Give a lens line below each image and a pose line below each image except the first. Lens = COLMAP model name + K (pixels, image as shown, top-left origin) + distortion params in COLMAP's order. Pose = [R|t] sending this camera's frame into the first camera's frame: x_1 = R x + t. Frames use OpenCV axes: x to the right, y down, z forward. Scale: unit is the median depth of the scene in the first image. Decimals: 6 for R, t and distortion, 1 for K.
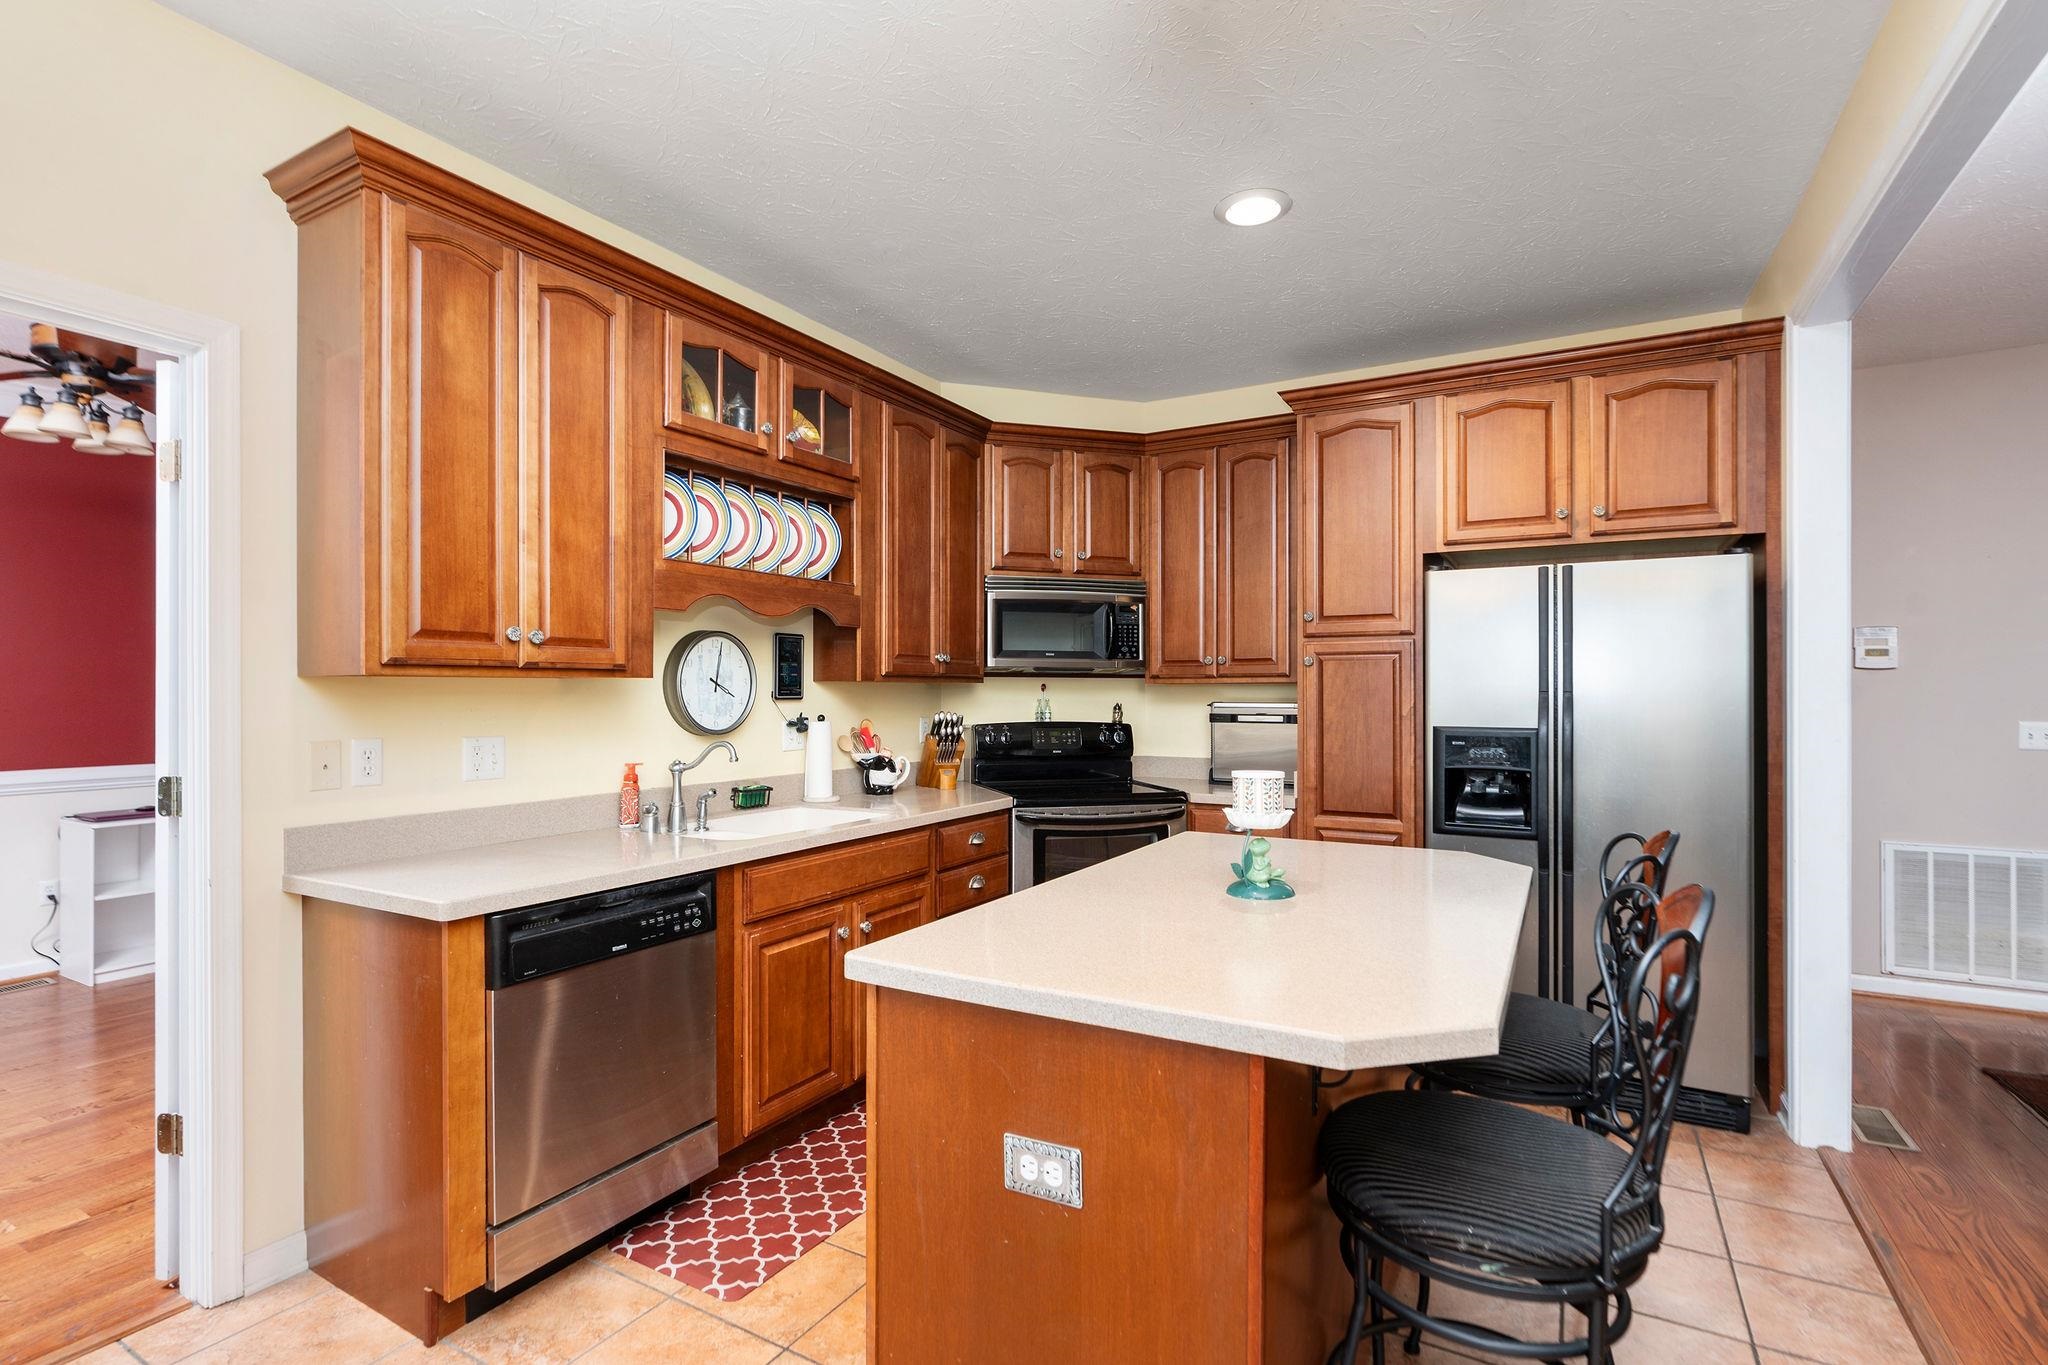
lens RADIAL K [[997.8, 0, 1024.0], [0, 997.8, 682.5], [0, 0, 1]] dist [-0.000043, -0.000194]
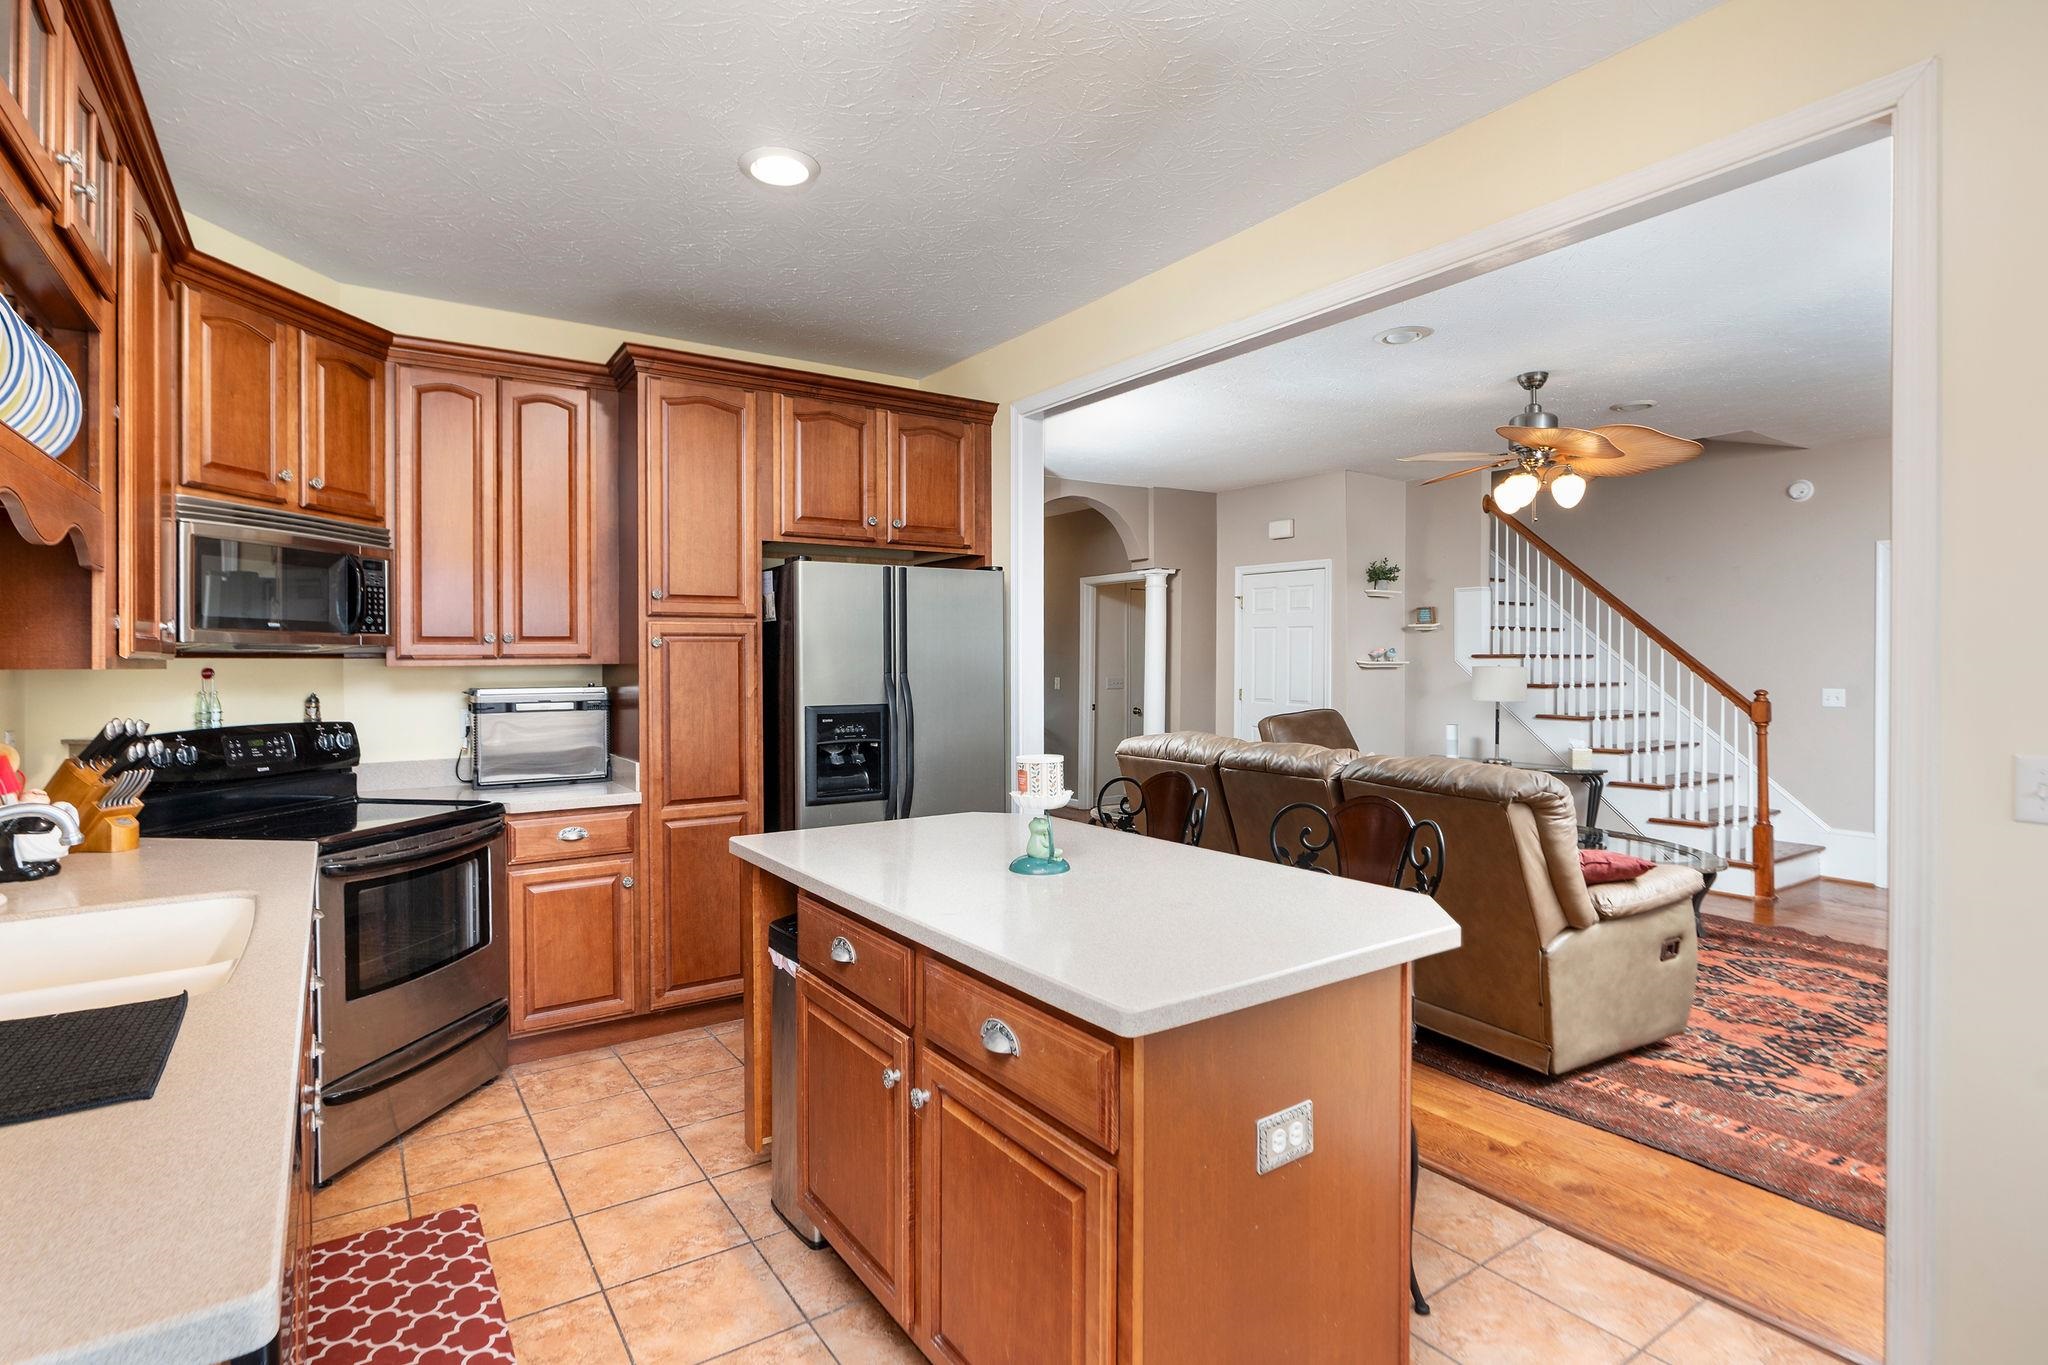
lens RADIAL K [[987.2, 0, 1017.7], [0, 987.2, 665.9], [0, 0, 1]] dist [-0.005191, -0.000965]
pose [[0.443690, -0.007926, 0.896145, -0.351661], [-0.002507, 0.999946, 0.010085, -0.008625], [-0.896177, -0.006722, 0.443646, 0.264346]]
